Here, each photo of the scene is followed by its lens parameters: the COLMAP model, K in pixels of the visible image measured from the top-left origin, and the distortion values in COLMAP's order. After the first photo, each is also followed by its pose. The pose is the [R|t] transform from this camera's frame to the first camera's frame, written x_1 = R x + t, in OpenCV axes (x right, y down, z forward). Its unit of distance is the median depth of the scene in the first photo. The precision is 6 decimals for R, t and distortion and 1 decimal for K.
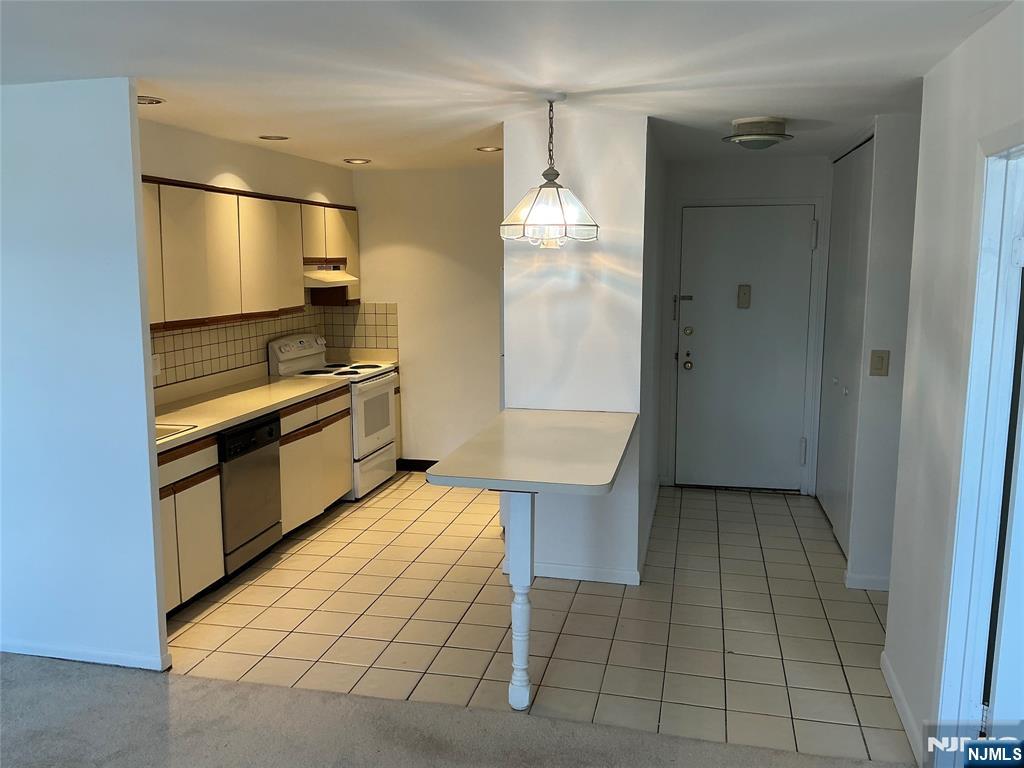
lens RADIAL K [[848.2, 0, 512.8], [0, 848.2, 387.9], [0, 0, 1]] dist [0.155116, -0.312732]
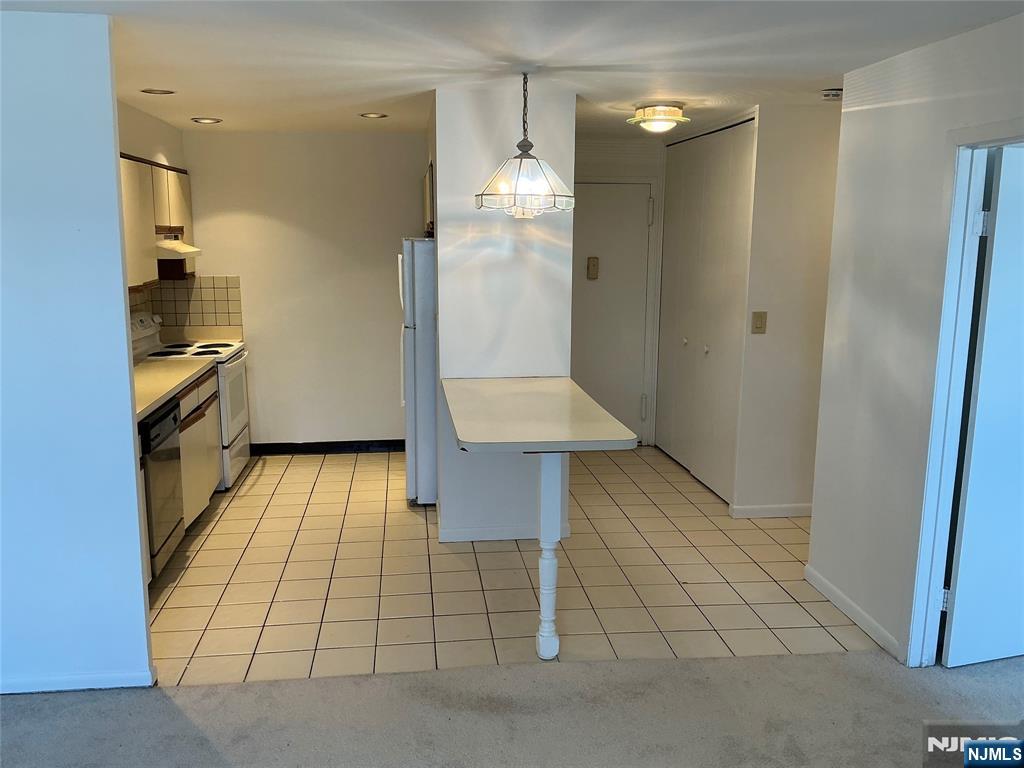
lens RADIAL K [[848.2, 0, 512.8], [0, 848.2, 387.9], [0, 0, 1]] dist [0.155116, -0.312732]
pose [[0.938923, -0.054723, 0.339748, -0.208446], [0.045347, 0.998341, 0.035484, 0.002216], [-0.341126, -0.017910, 0.939847, 0.020548]]
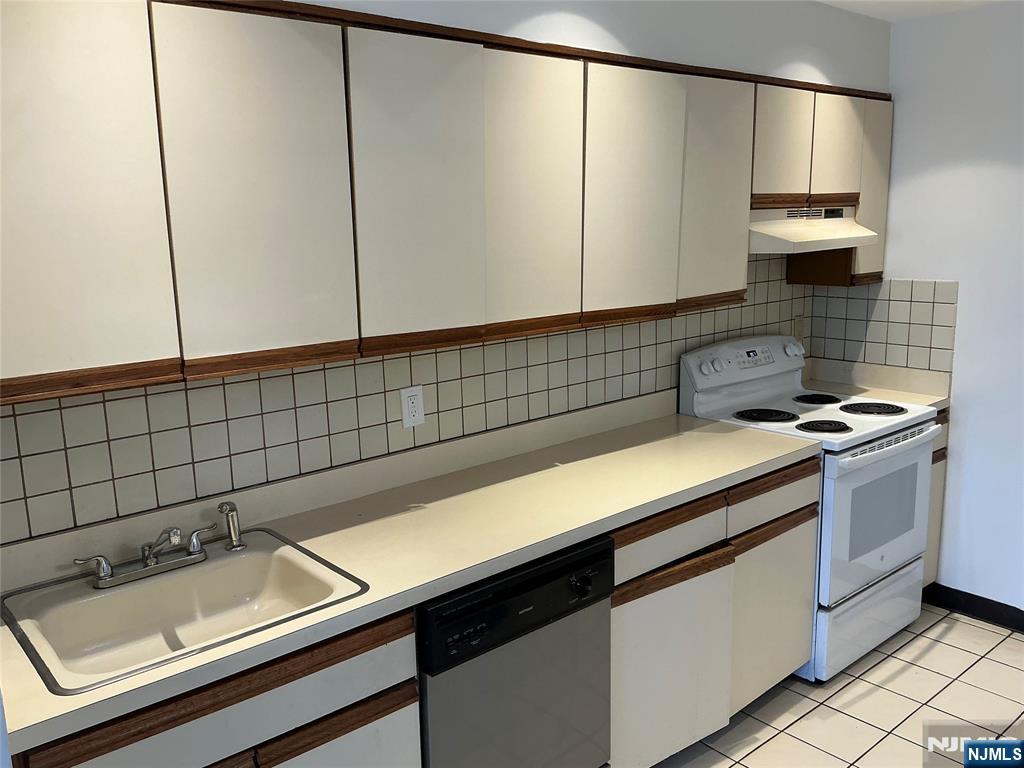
lens RADIAL K [[848.2, 0, 512.8], [0, 848.2, 387.9], [0, 0, 1]] dist [0.155116, -0.312732]
pose [[0.801863, 0.101910, -0.588752, -0.047947], [-0.069564, 0.994569, 0.077412, -0.068094], [0.593444, -0.021118, 0.804598, 0.505929]]
